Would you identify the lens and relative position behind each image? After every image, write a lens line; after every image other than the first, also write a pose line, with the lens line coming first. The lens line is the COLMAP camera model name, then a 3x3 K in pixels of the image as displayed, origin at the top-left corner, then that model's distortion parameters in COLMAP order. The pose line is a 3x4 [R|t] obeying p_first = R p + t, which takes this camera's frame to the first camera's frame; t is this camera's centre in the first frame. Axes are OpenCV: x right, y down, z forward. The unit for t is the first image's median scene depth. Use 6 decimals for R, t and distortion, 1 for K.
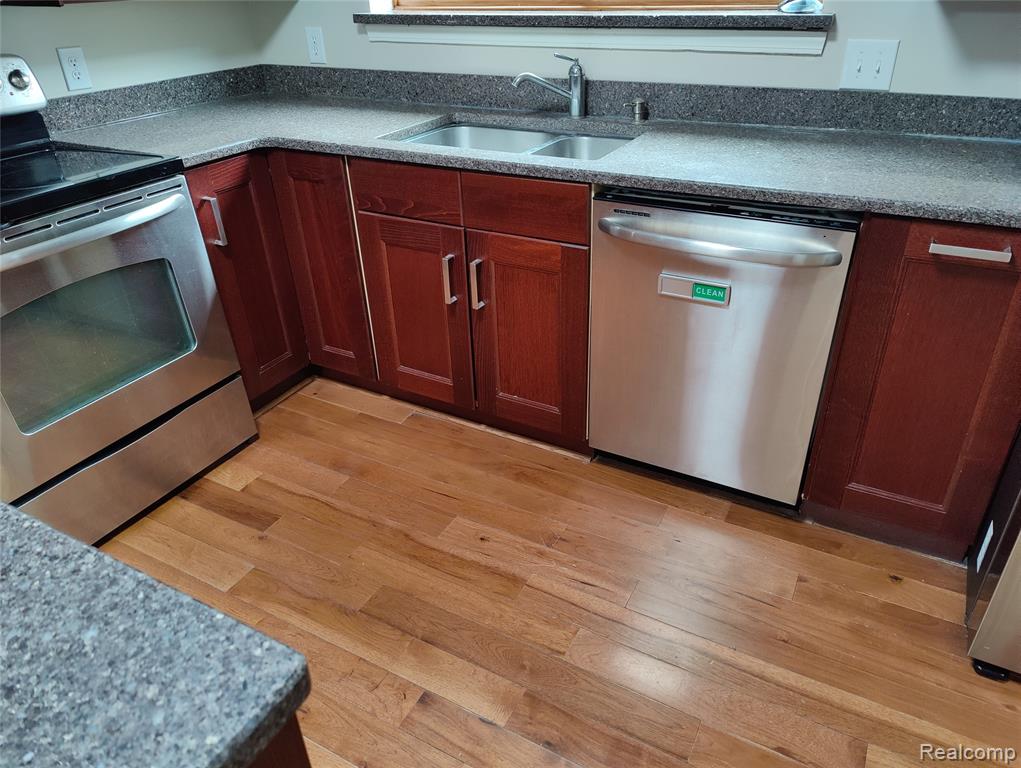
lens RADIAL K [[707.5, 0, 520.3], [0, 707.5, 380.9], [0, 0, 1]] dist [0.038592, -0.037705]
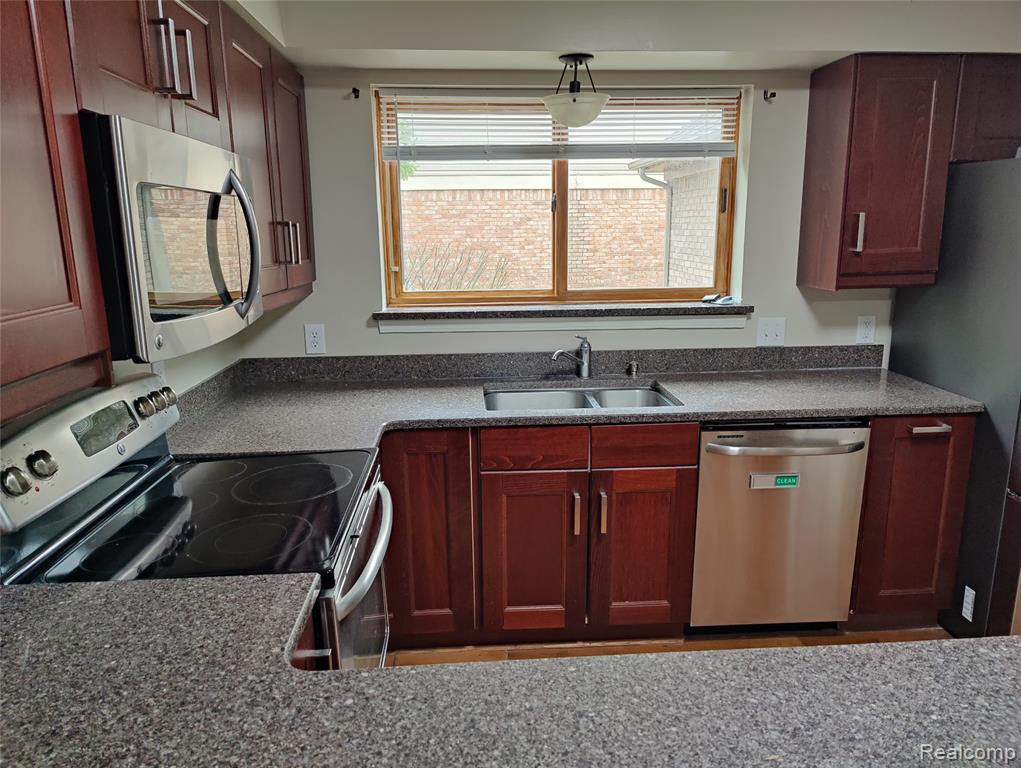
lens RADIAL K [[707.5, 0, 514.5], [0, 707.5, 387.3], [0, 0, 1]] dist [0.038592, -0.037705]
pose [[0.842956, -0.100168, 0.528575, -0.757935], [0.260724, 0.935486, -0.238515, -0.079832], [-0.470583, 0.338869, 0.814690, 0.001380]]
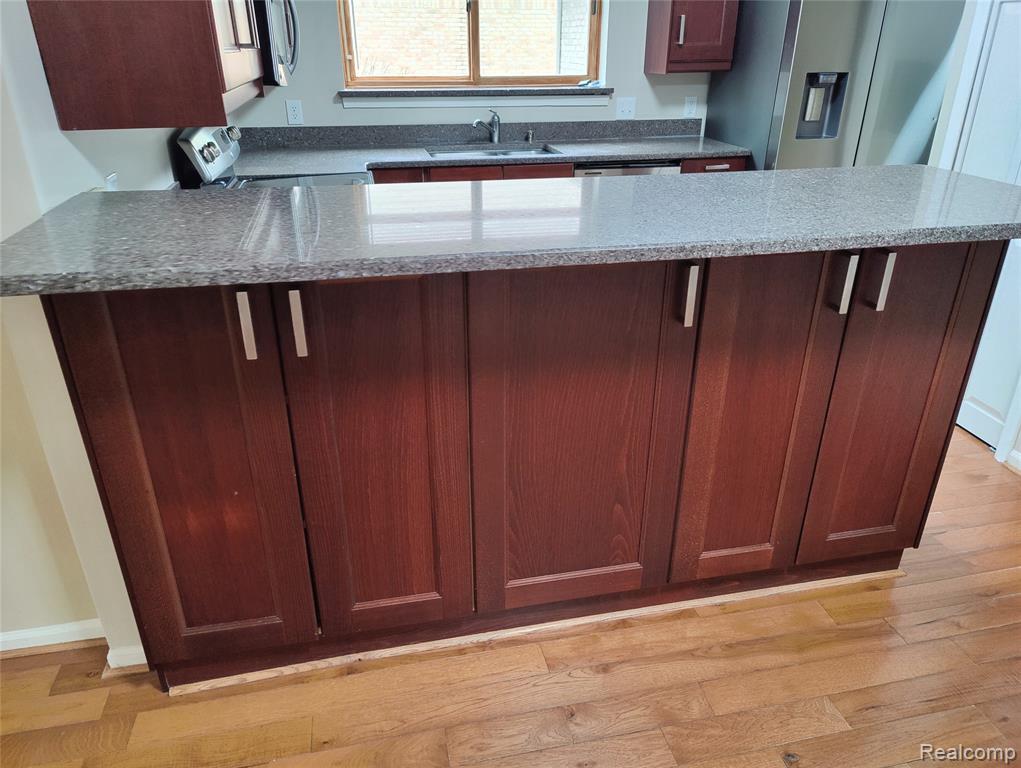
lens RADIAL K [[707.5, 0, 511.2], [0, 707.5, 389.6], [0, 0, 1]] dist [0.038592, -0.037705]
pose [[0.756911, -0.260638, 0.599294, -1.207214], [0.312345, 0.949787, 0.018578, 0.220334], [-0.574044, 0.173124, 0.800314, -0.394824]]
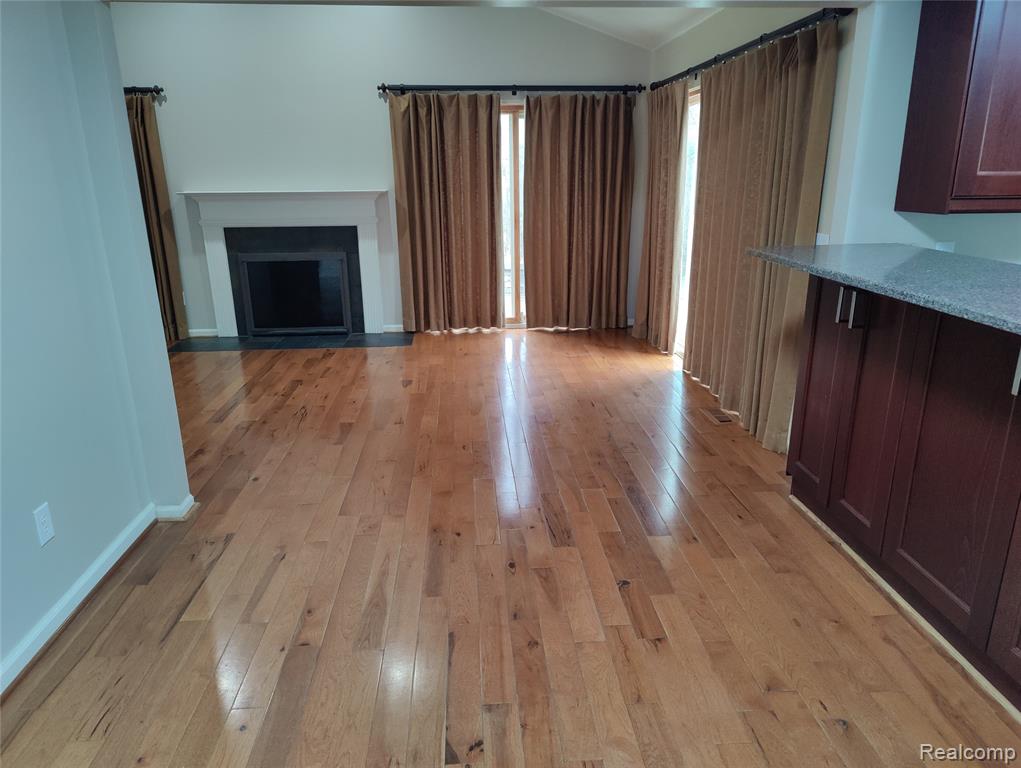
lens RADIAL K [[707.5, 0, 518.0], [0, 707.5, 395.5], [0, 0, 1]] dist [0.038592, -0.037705]
pose [[0.543601, 0.271134, -0.794345, -0.265312], [-0.427481, 0.903883, 0.015980, 0.471839], [0.722328, 0.330880, 0.607256, -0.885111]]
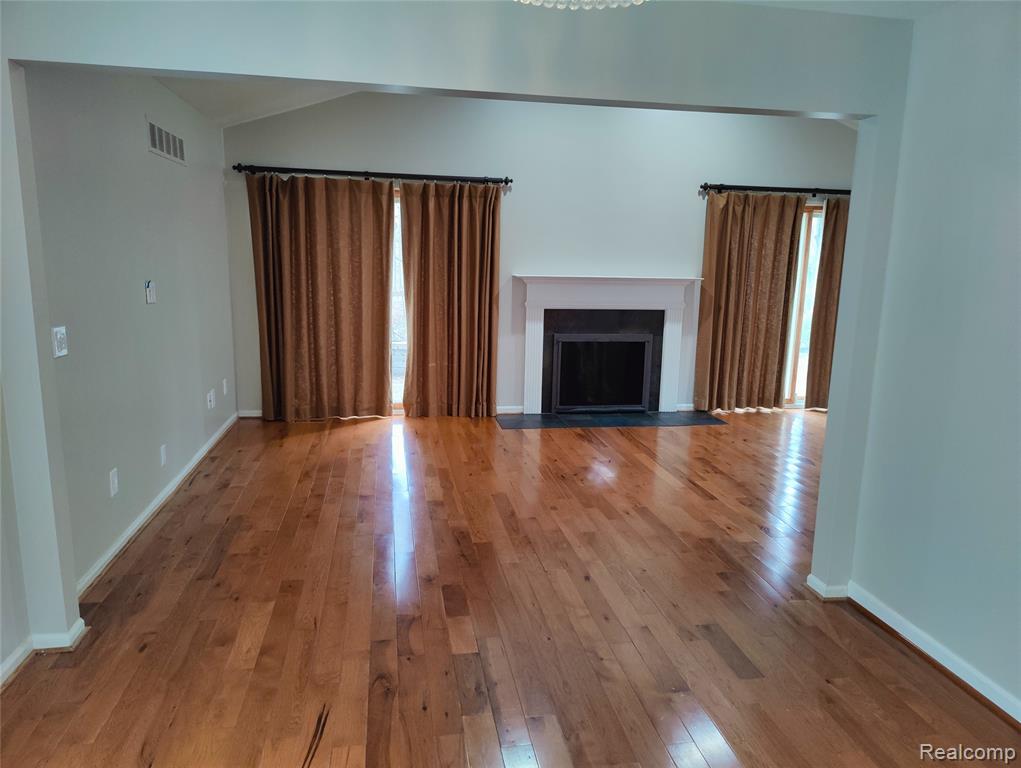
lens RADIAL K [[707.5, 0, 516.5], [0, 707.5, 385.0], [0, 0, 1]] dist [0.038592, -0.037705]
pose [[0.623999, 0.181250, -0.760114, -1.145154], [-0.428635, 0.892720, -0.139008, 1.162042], [0.653374, 0.412552, 0.634747, -2.054428]]
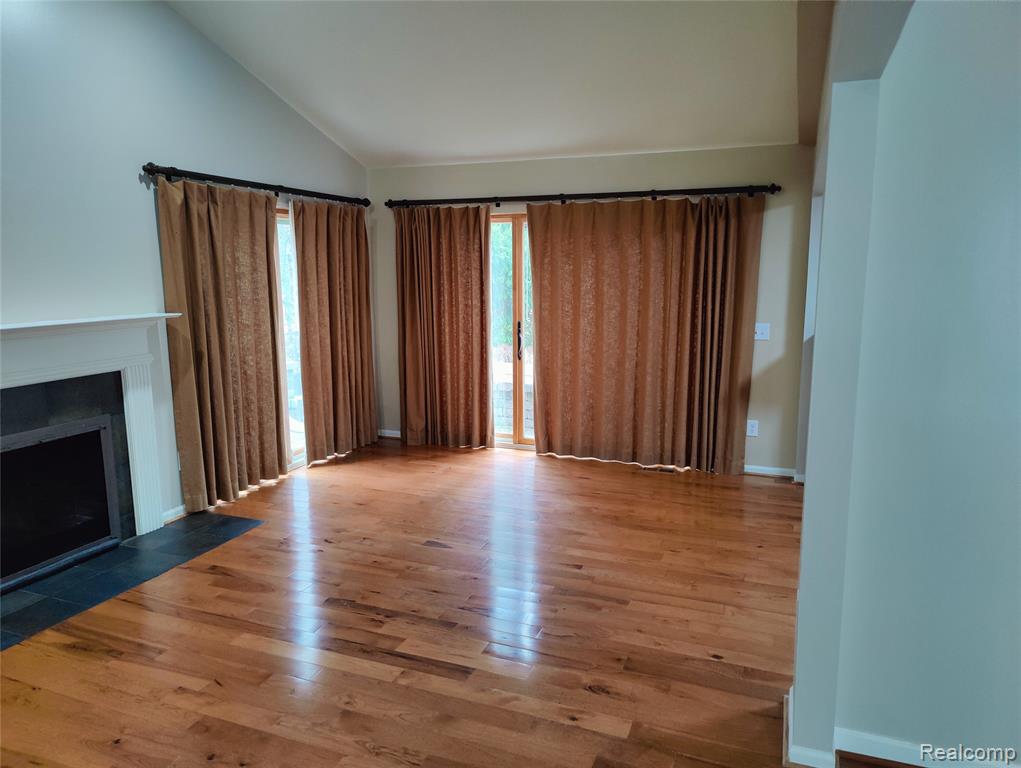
lens RADIAL K [[707.5, 0, 509.8], [0, 707.5, 383.6], [0, 0, 1]] dist [0.038592, -0.037705]
pose [[0.993339, -0.001362, 0.115224, -2.349960], [0.042916, 0.932367, -0.358956, 0.909198], [-0.106942, 0.361510, 0.926215, -1.628310]]
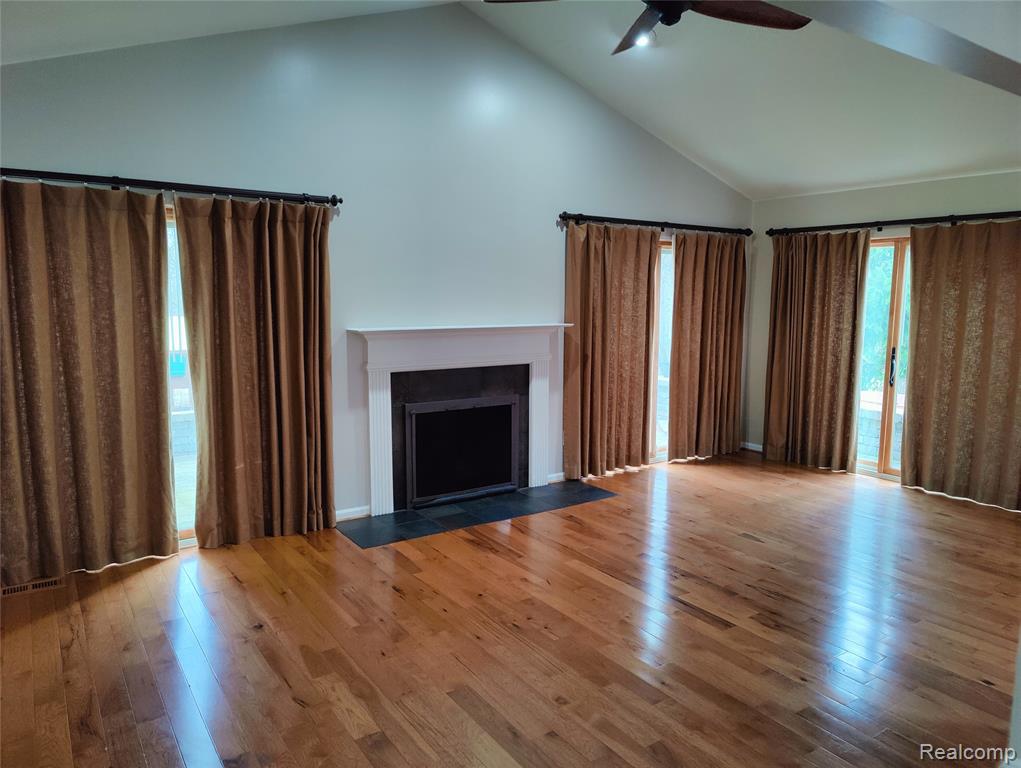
lens RADIAL K [[707.5, 0, 512.0], [0, 707.5, 385.7], [0, 0, 1]] dist [0.038592, -0.037705]
pose [[0.887857, 0.087432, -0.451737, -2.049536], [-0.255375, 0.910320, -0.325732, 1.077028], [0.382746, 0.404566, 0.830562, -1.902679]]
